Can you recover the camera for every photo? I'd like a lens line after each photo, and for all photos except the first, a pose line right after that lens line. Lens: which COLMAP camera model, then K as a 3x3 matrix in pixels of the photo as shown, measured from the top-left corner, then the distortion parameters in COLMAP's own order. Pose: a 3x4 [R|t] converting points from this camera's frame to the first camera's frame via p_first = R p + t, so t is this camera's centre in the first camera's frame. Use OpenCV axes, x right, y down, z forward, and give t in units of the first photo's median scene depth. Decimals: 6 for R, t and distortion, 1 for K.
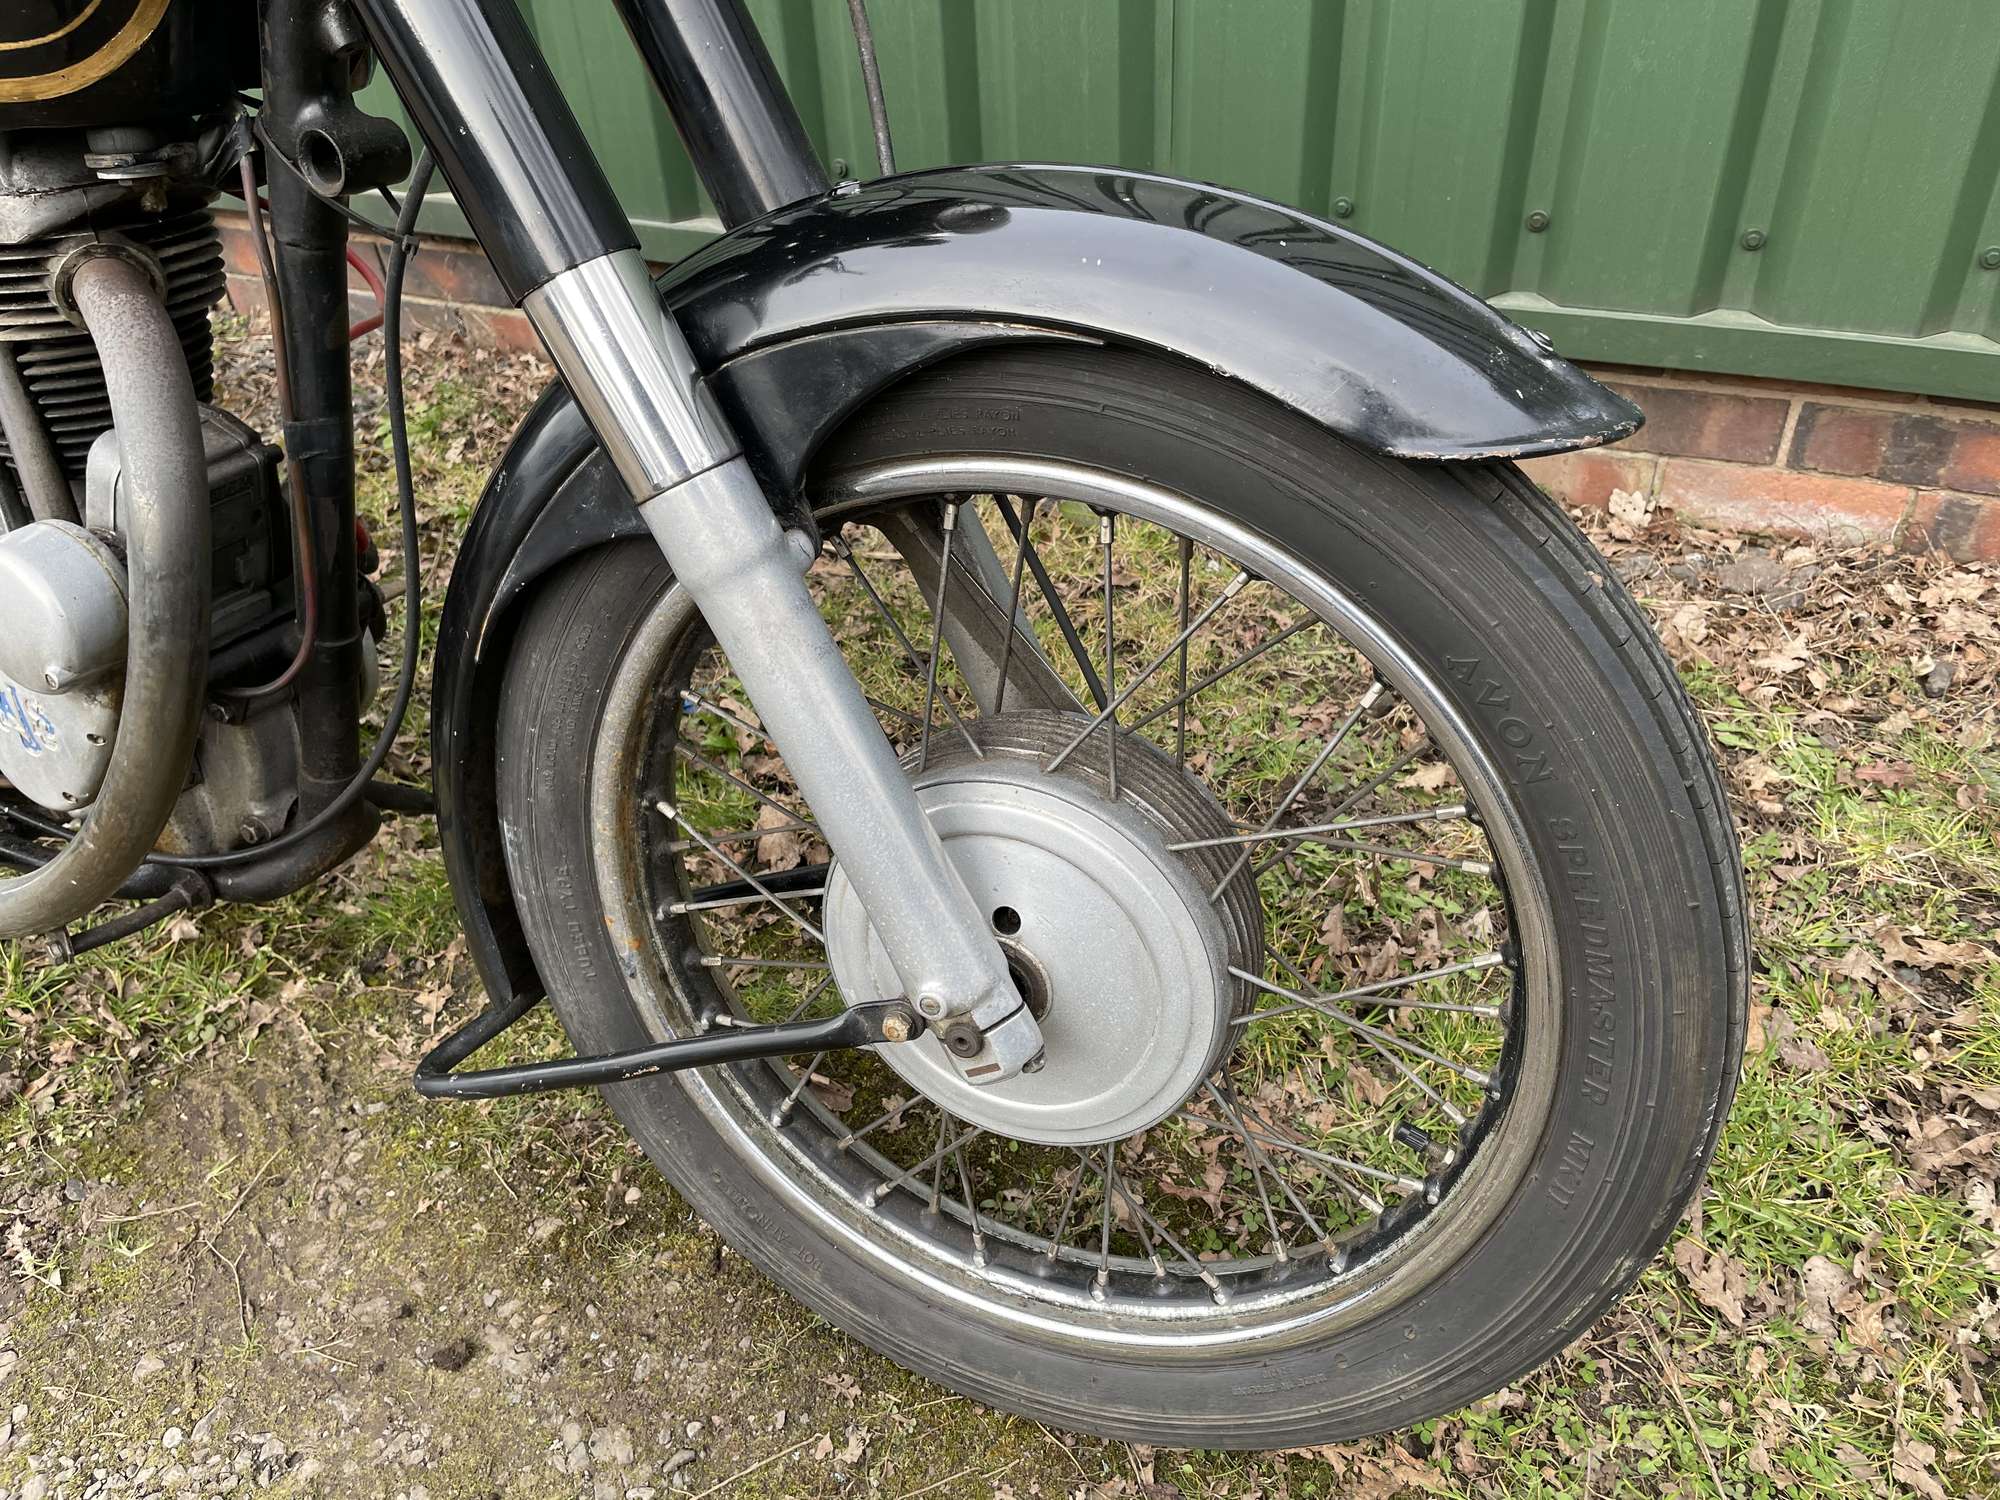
lens RADIAL K [[1539.7, 0, 999.3], [0, 1539.7, 747.5], [0, 0, 1]] dist [0.083666, -0.112588]
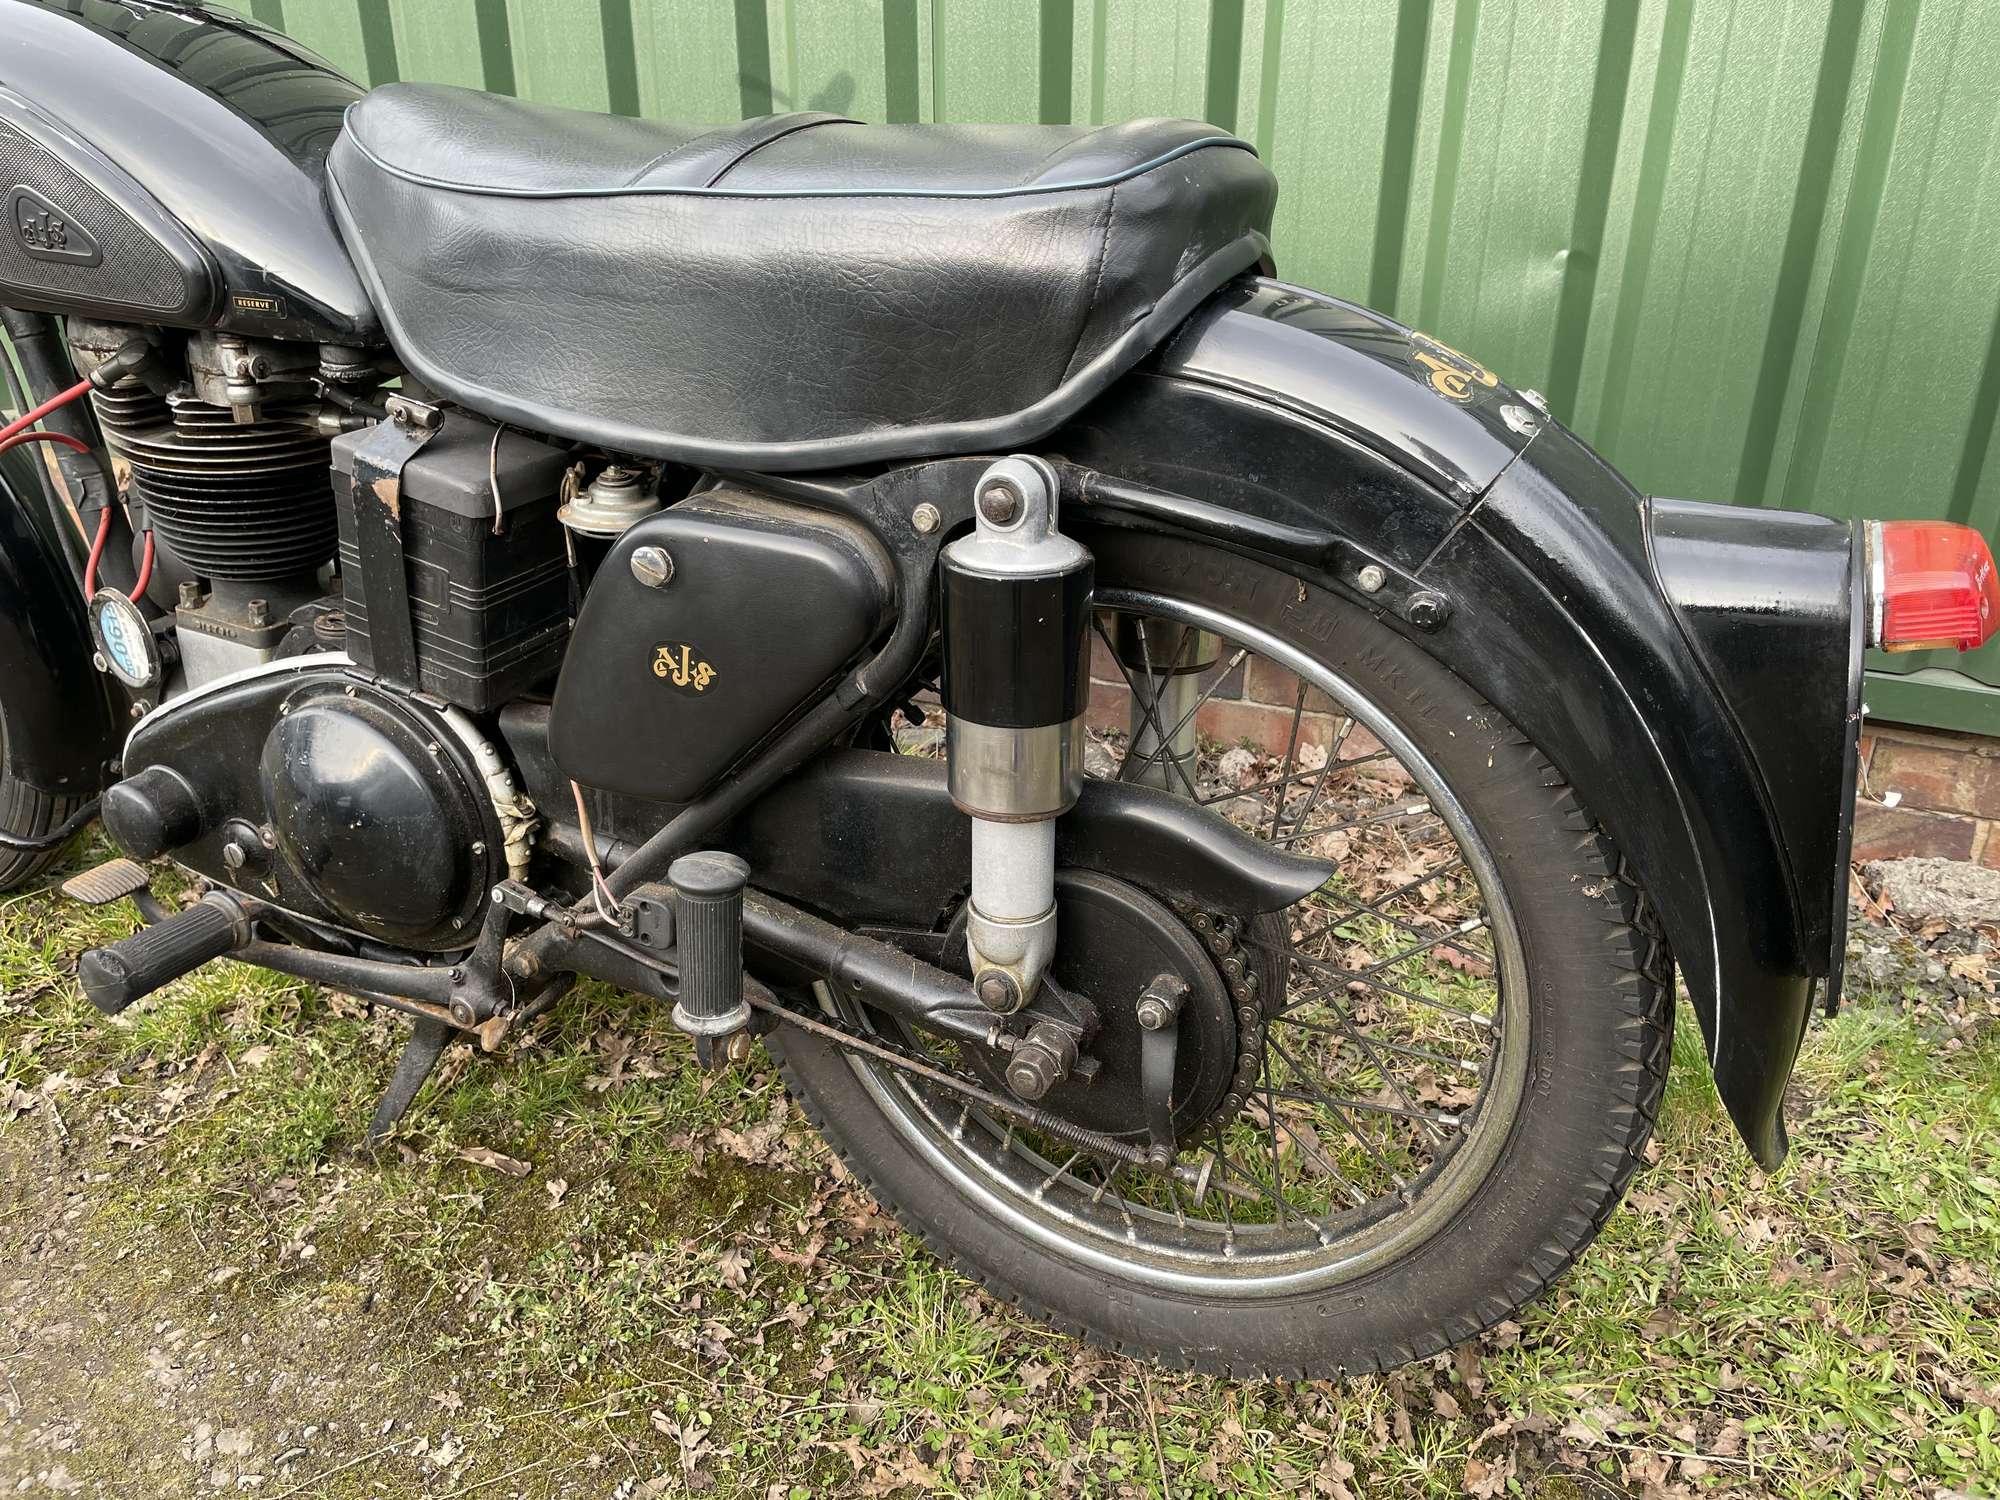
lens RADIAL K [[1539.7, 0, 994.6], [0, 1539.7, 740.3], [0, 0, 1]] dist [0.083666, -0.112588]
pose [[0.998398, 0.052553, 0.020974, 0.229093], [-0.046943, 0.976237, -0.211558, 0.147801], [-0.031594, 0.210235, 0.977140, -0.214250]]
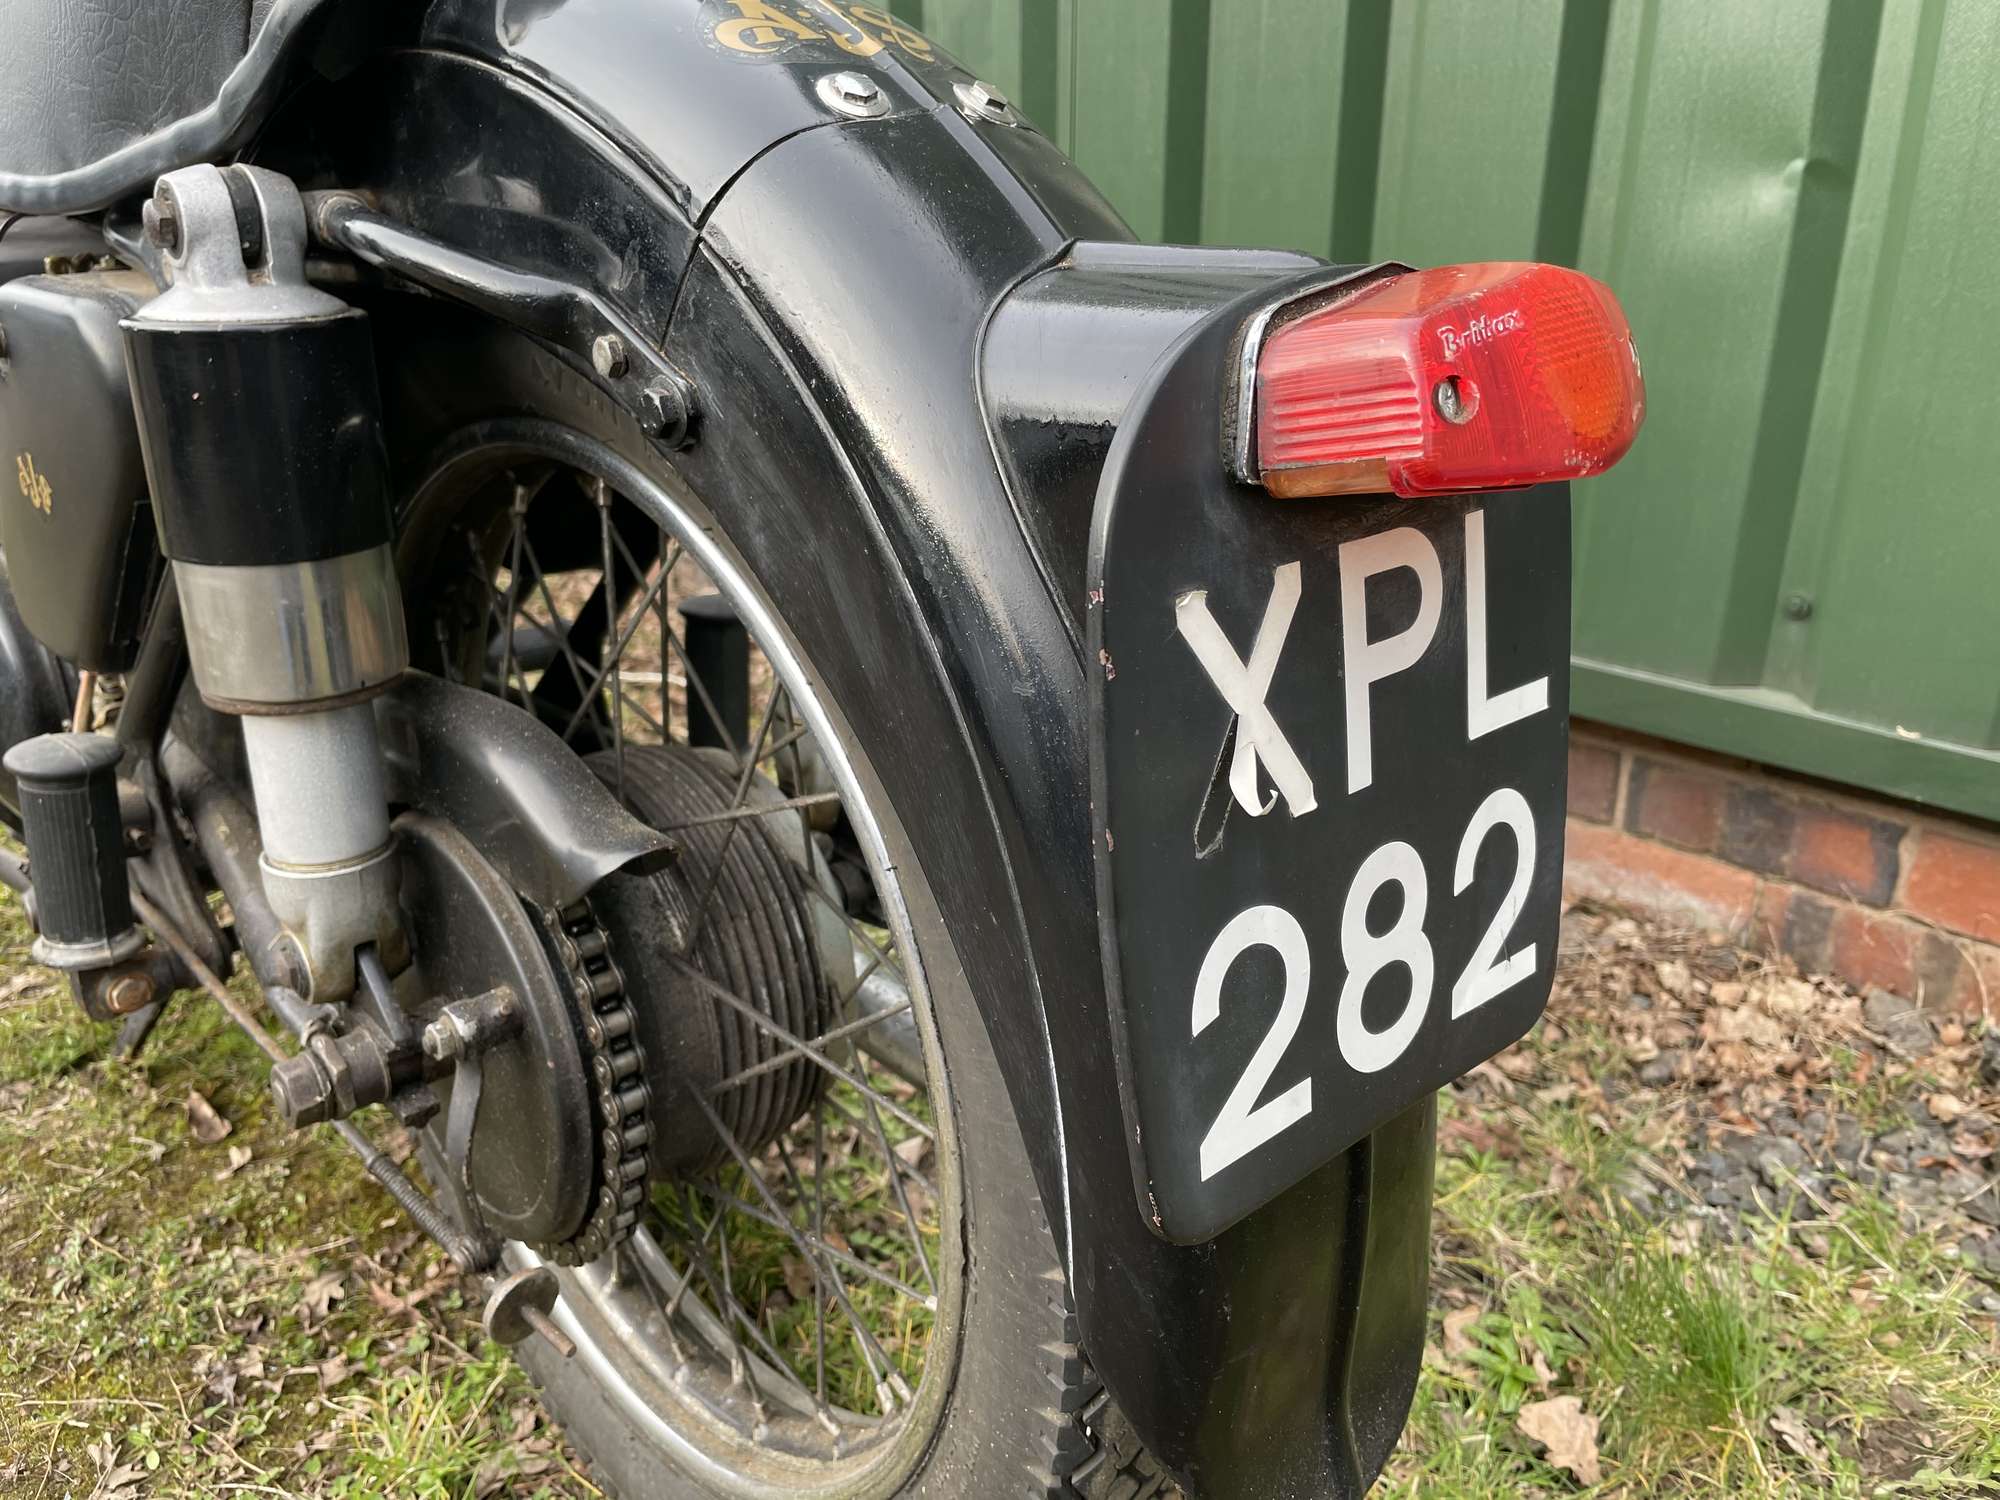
lens RADIAL K [[1539.7, 0, 1007.5], [0, 1539.7, 744.1], [0, 0, 1]] dist [0.083666, -0.112588]
pose [[0.930357, 0.179024, -0.319978, 0.691681], [-0.255526, 0.942438, -0.215678, 0.081515], [0.262948, 0.282420, 0.922549, 0.130505]]
